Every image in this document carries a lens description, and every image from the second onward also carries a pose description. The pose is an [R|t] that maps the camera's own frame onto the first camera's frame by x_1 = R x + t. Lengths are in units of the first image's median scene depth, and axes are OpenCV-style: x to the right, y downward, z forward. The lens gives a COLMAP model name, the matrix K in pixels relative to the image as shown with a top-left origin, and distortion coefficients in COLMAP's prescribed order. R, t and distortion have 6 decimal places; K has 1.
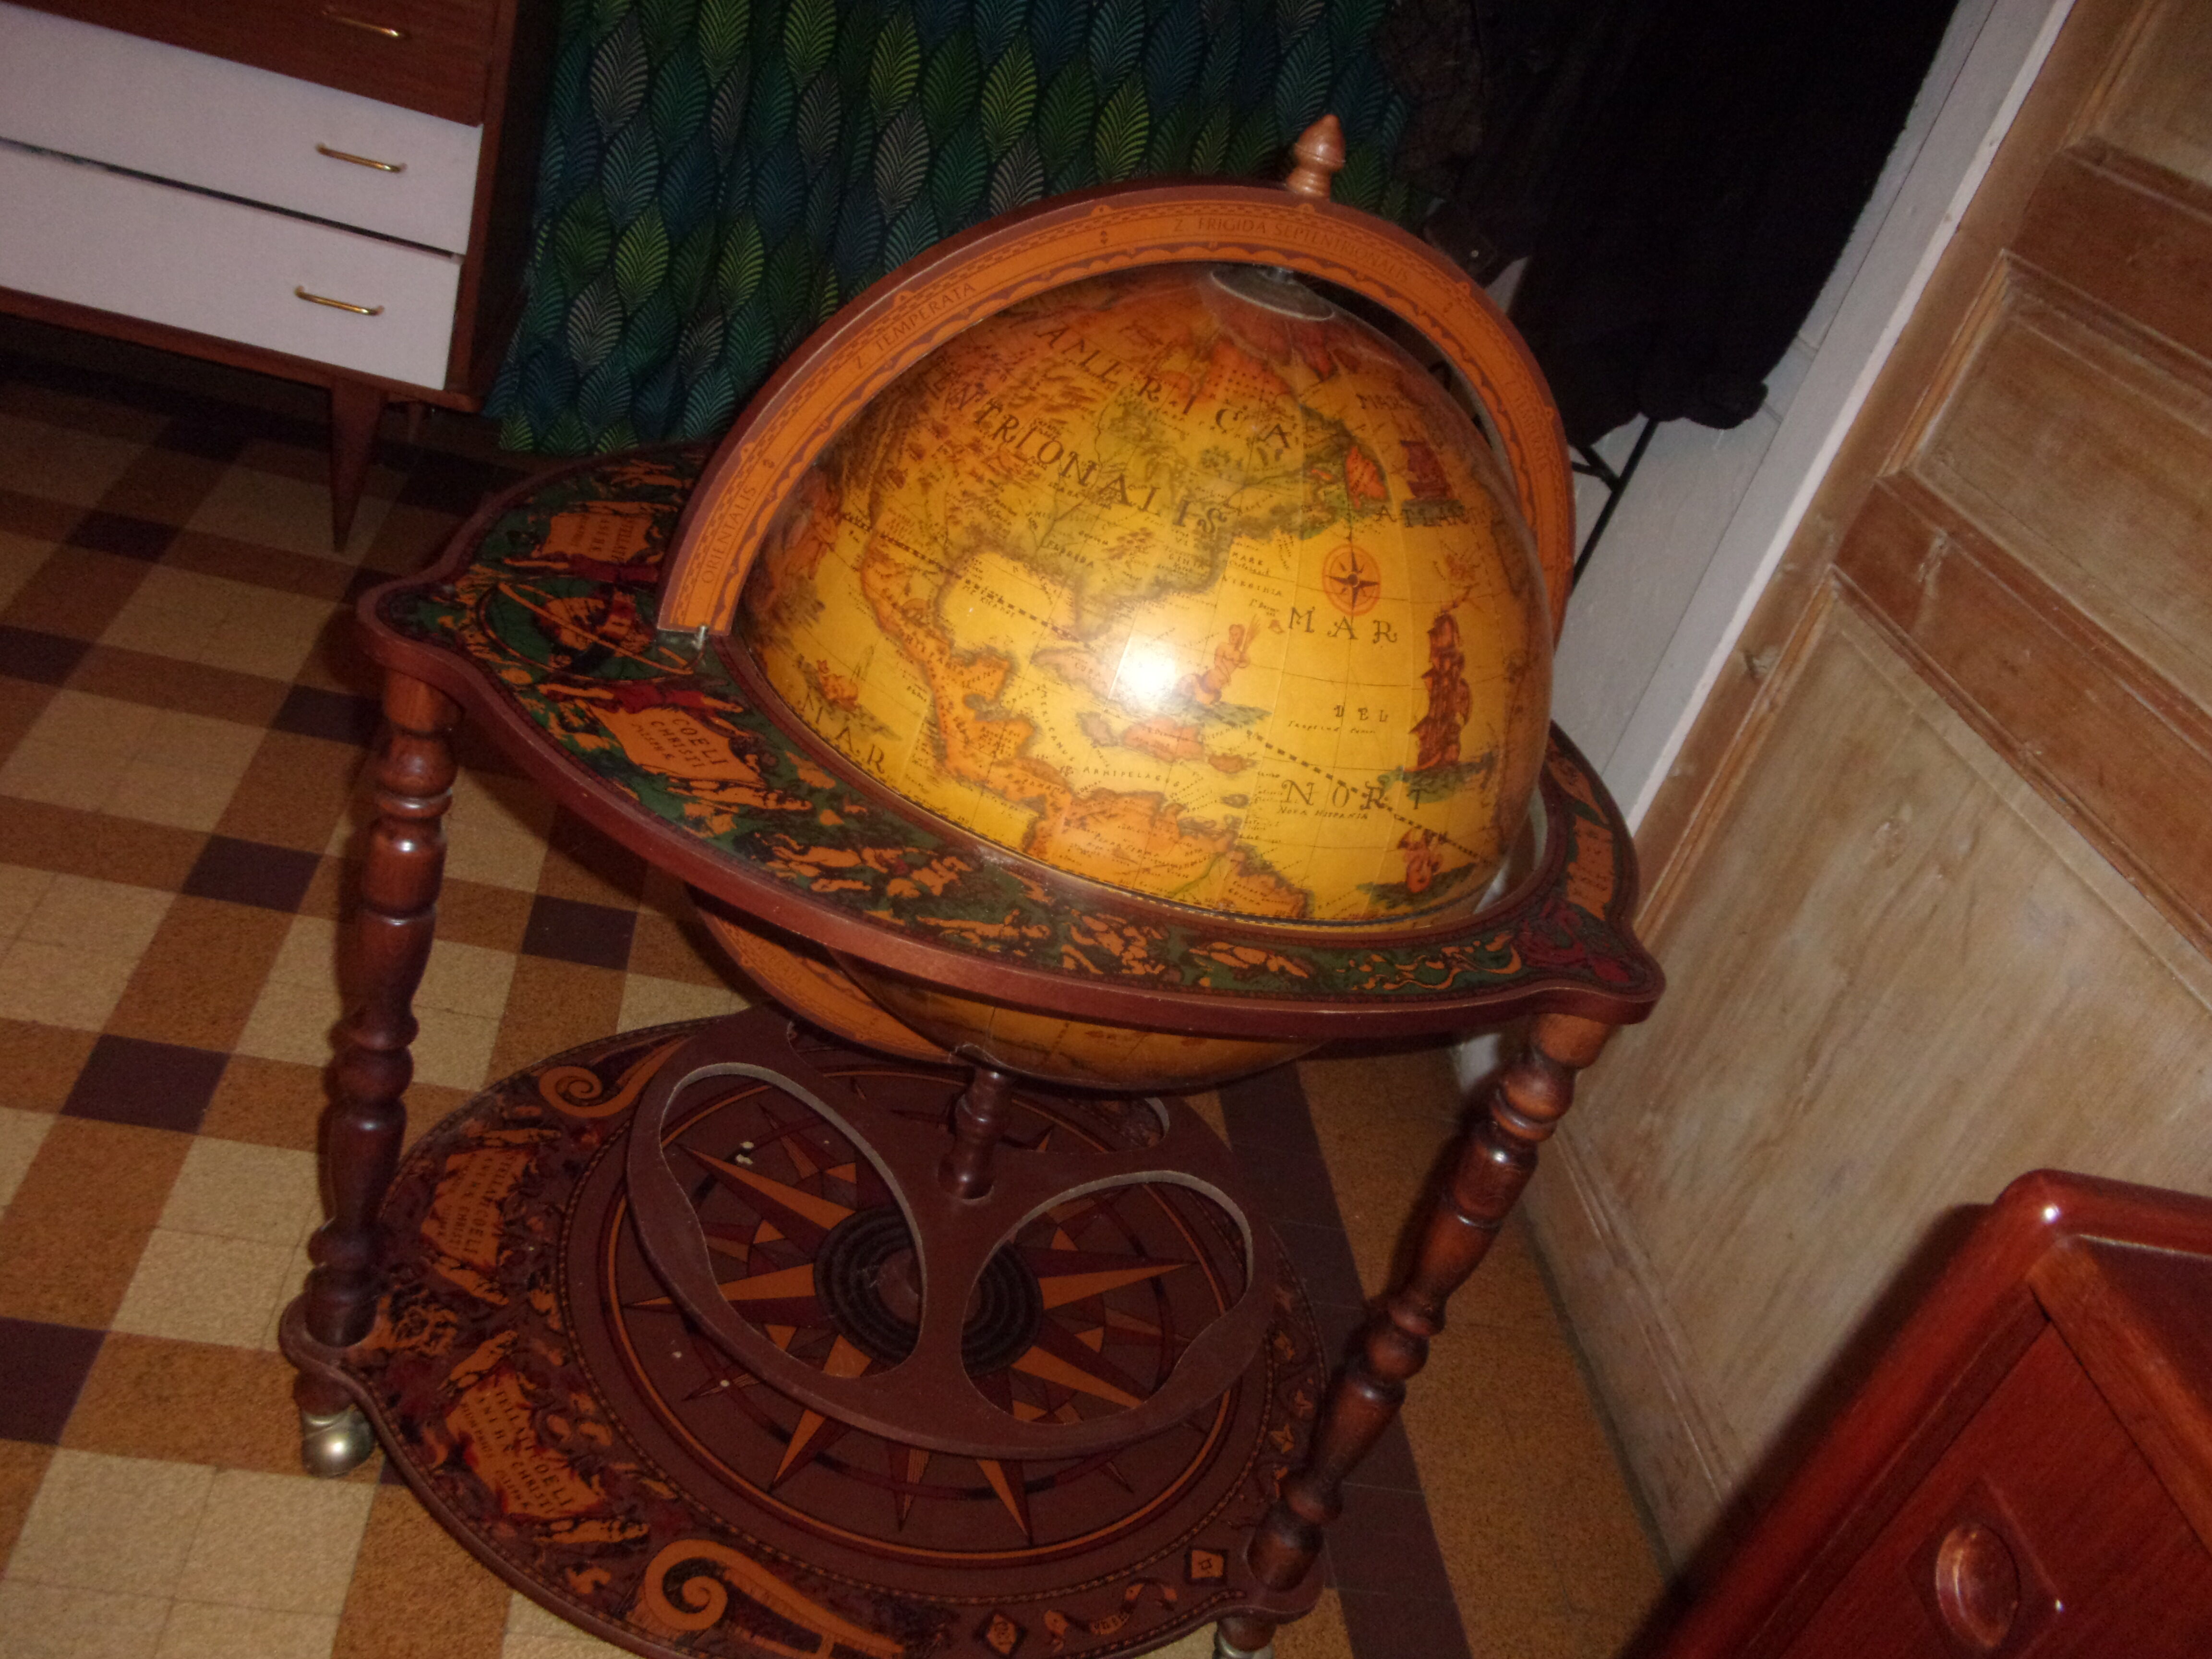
lens RADIAL K [[1871.1, 0, 1080.7], [0, 1871.1, 829.9], [0, 0, 1]] dist [-0.005515, 0.024769]
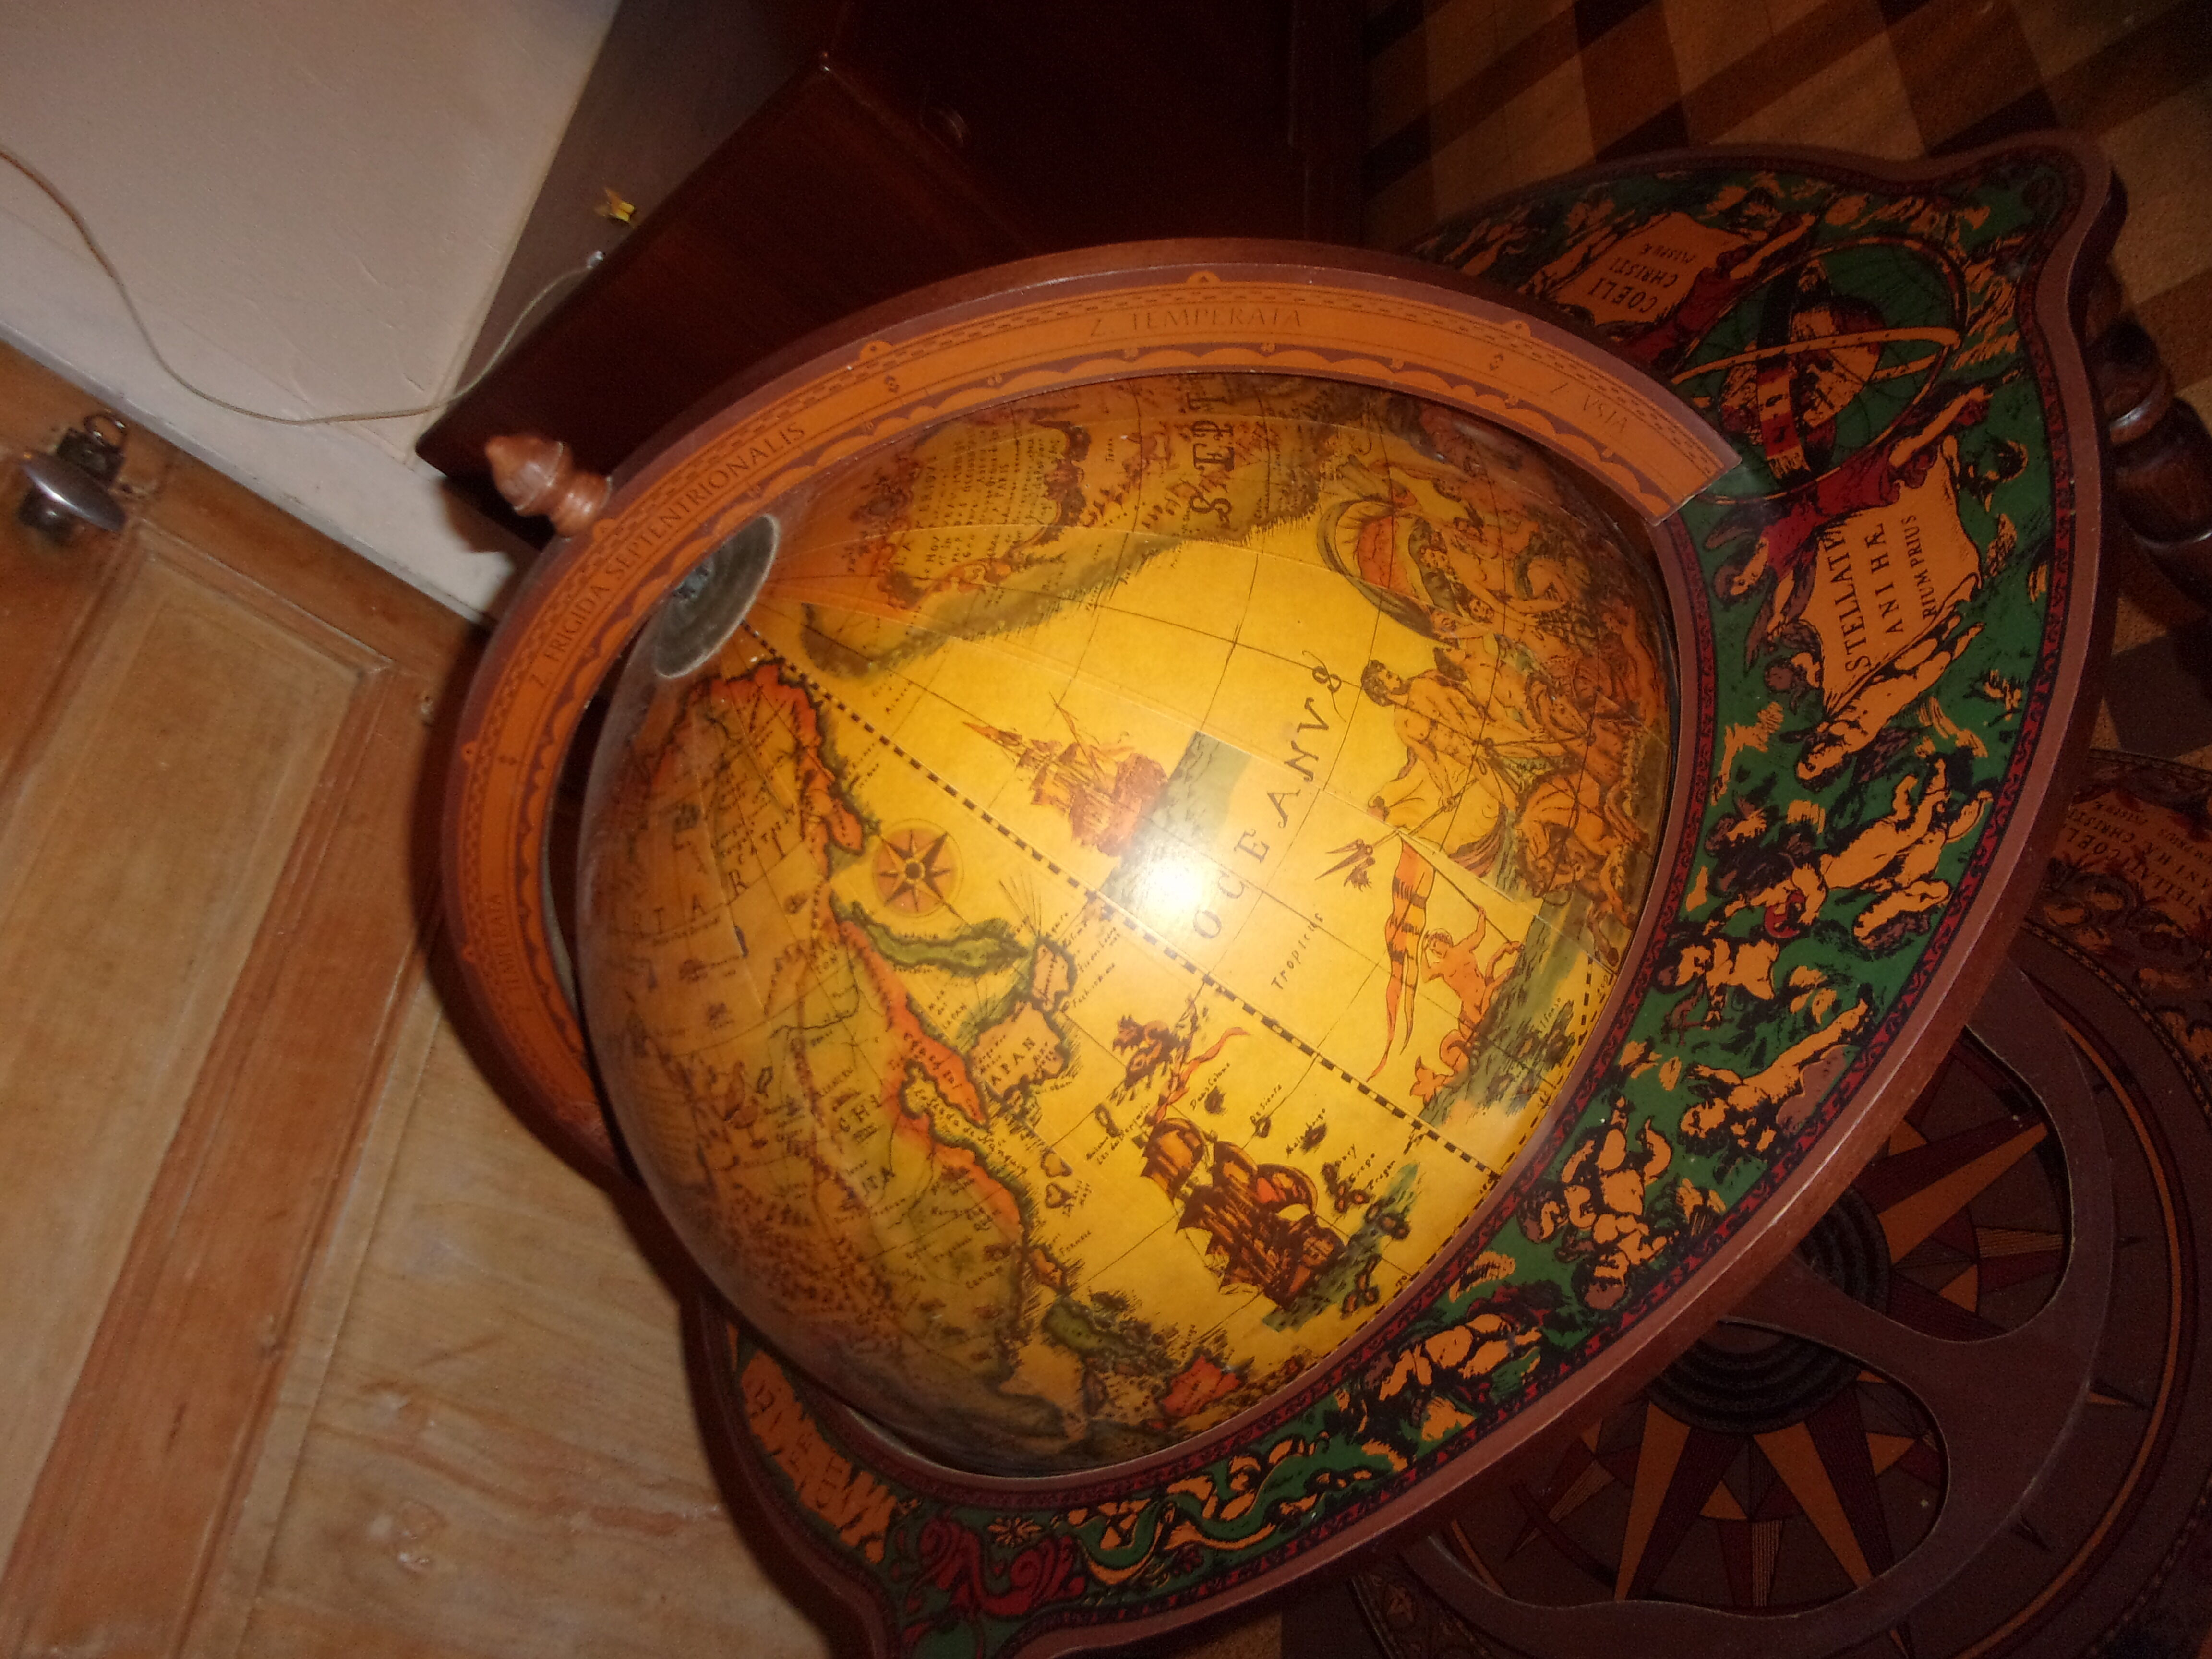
lens RADIAL K [[1871.1, 0, 1080.7], [0, 1871.1, 829.9], [0, 0, 1]] dist [-0.005515, 0.024769]
pose [[-0.877284, 0.141307, 0.458699, -0.260686], [0.466581, 0.026909, 0.884069, -0.689377], [0.112582, 0.989600, -0.089538, 0.977812]]
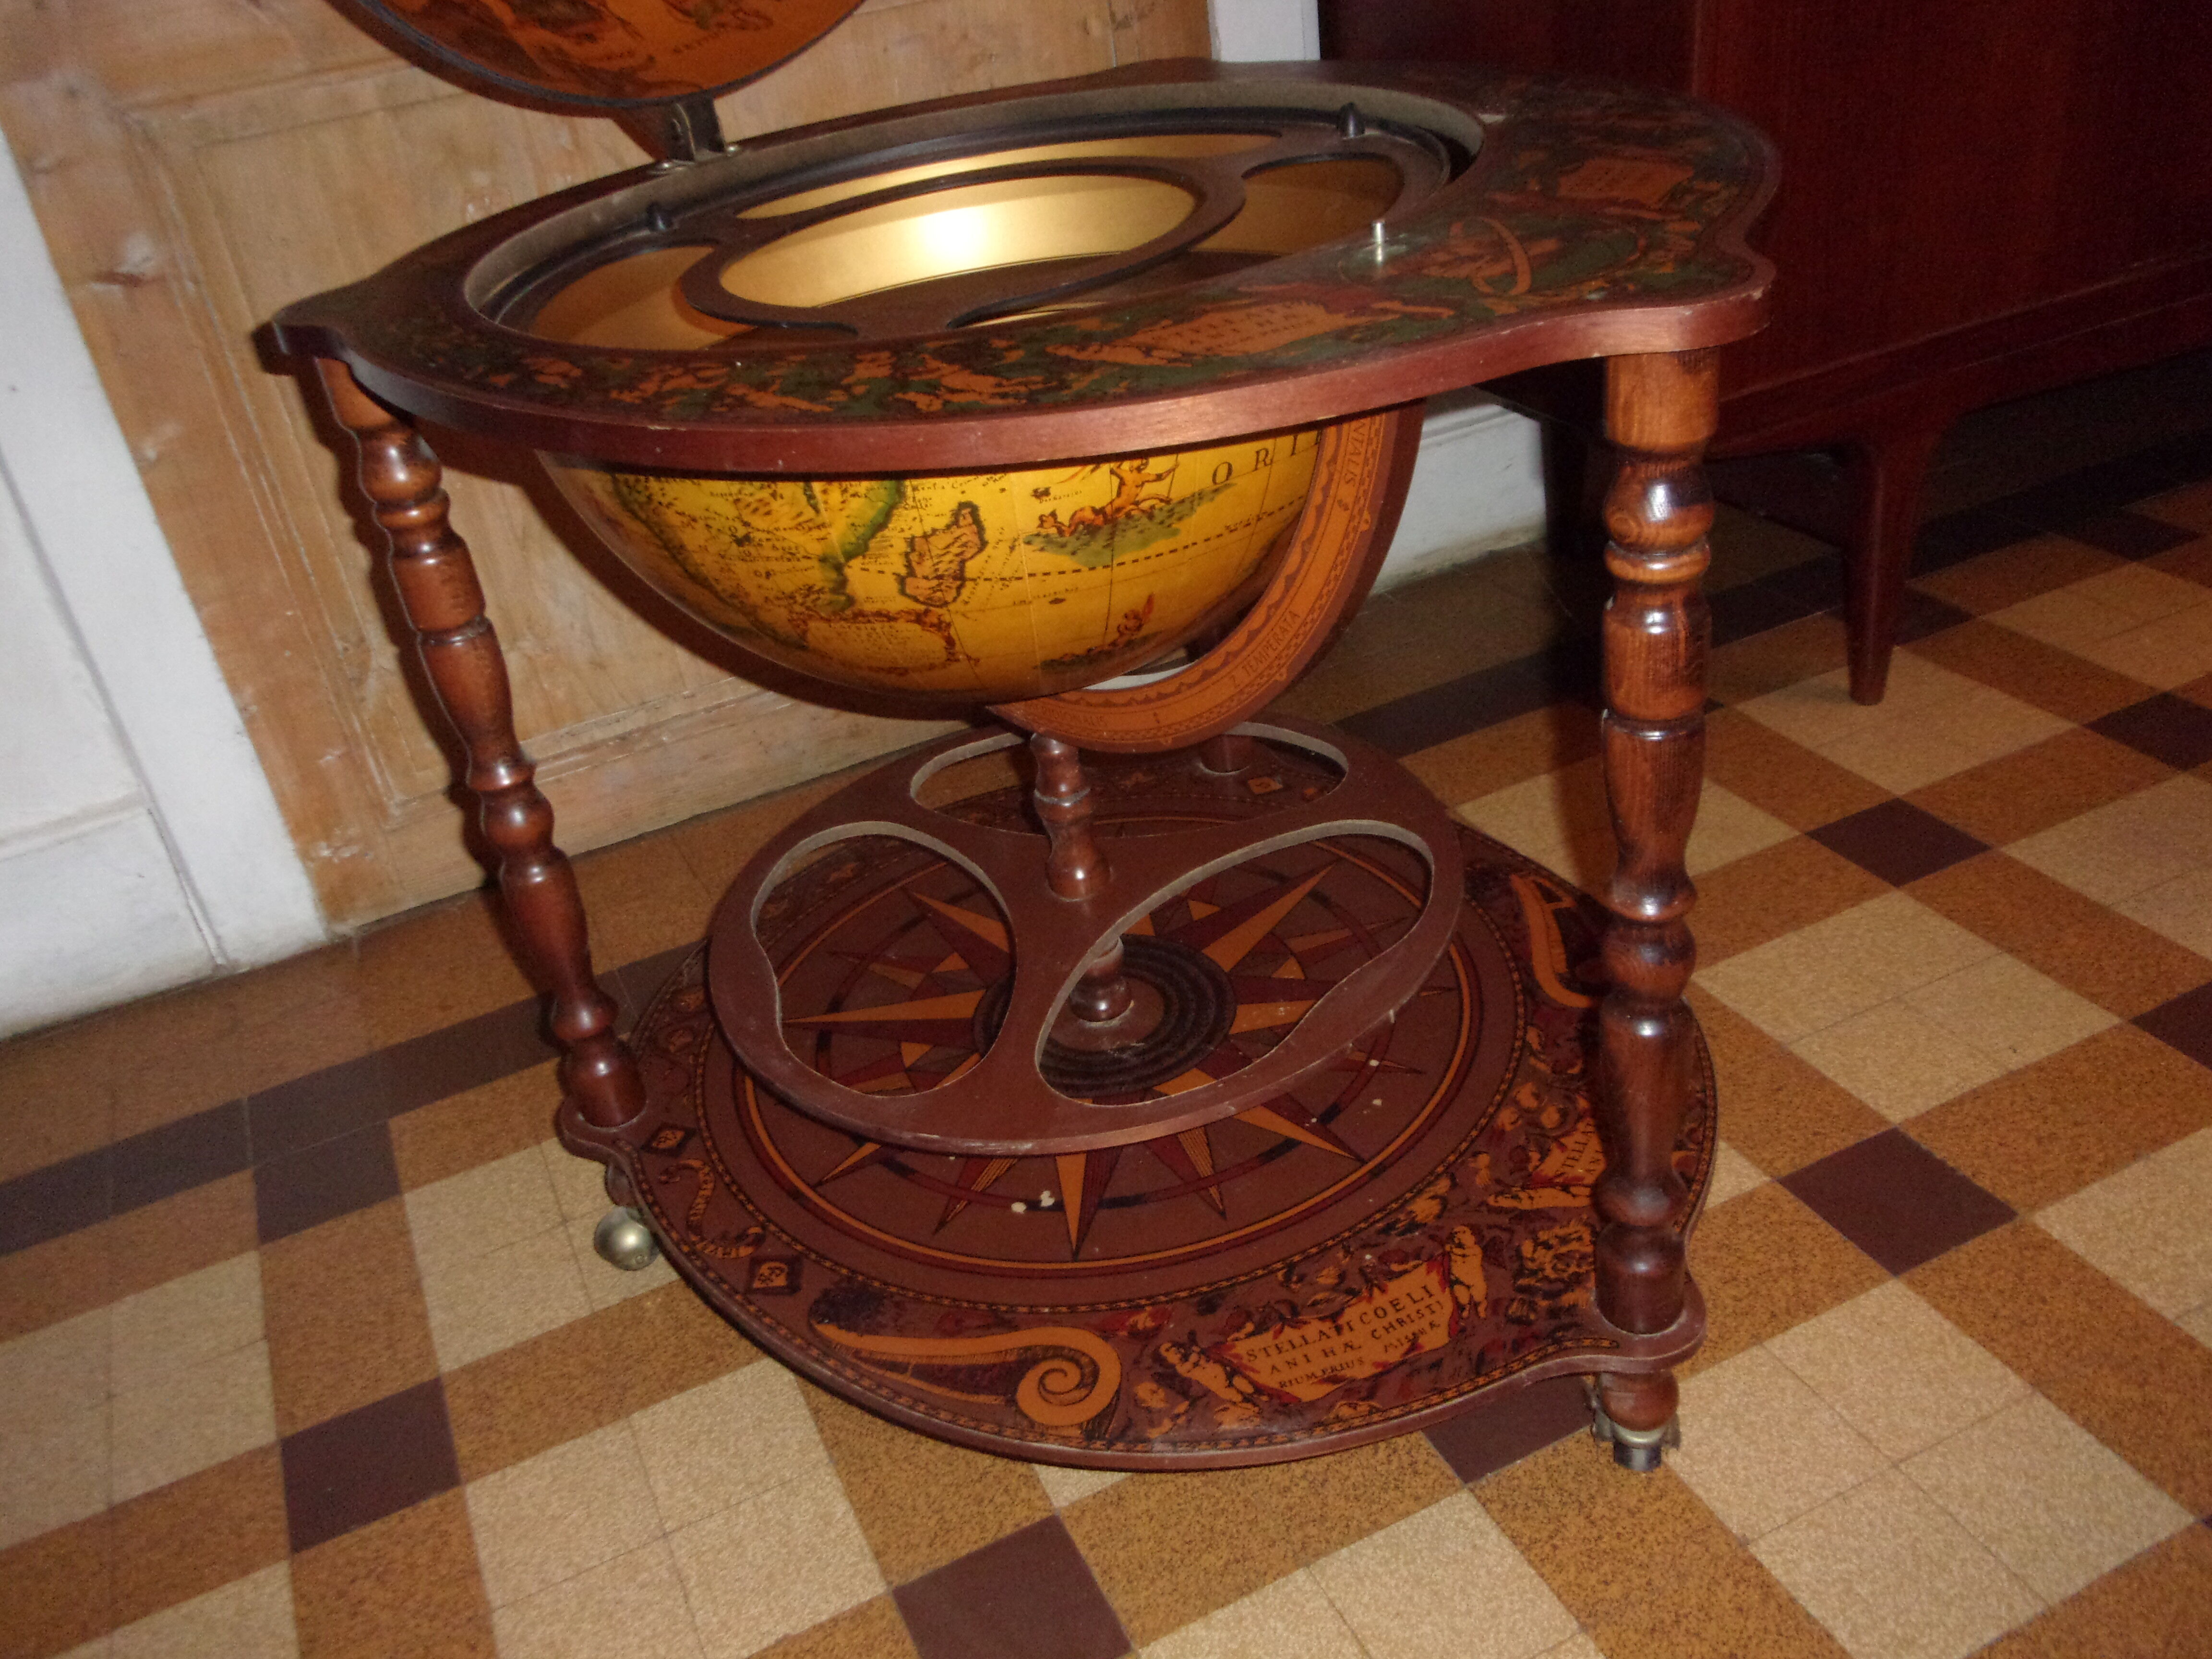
lens RADIAL K [[1871.1, 0, 1080.7], [0, 1871.1, 829.9], [0, 0, 1]] dist [-0.005515, 0.024769]
pose [[-0.346897, -0.672797, 0.653458, -0.687231], [0.515735, 0.445098, 0.732055, -0.513412], [-0.783377, 0.590959, 0.192581, 0.909361]]
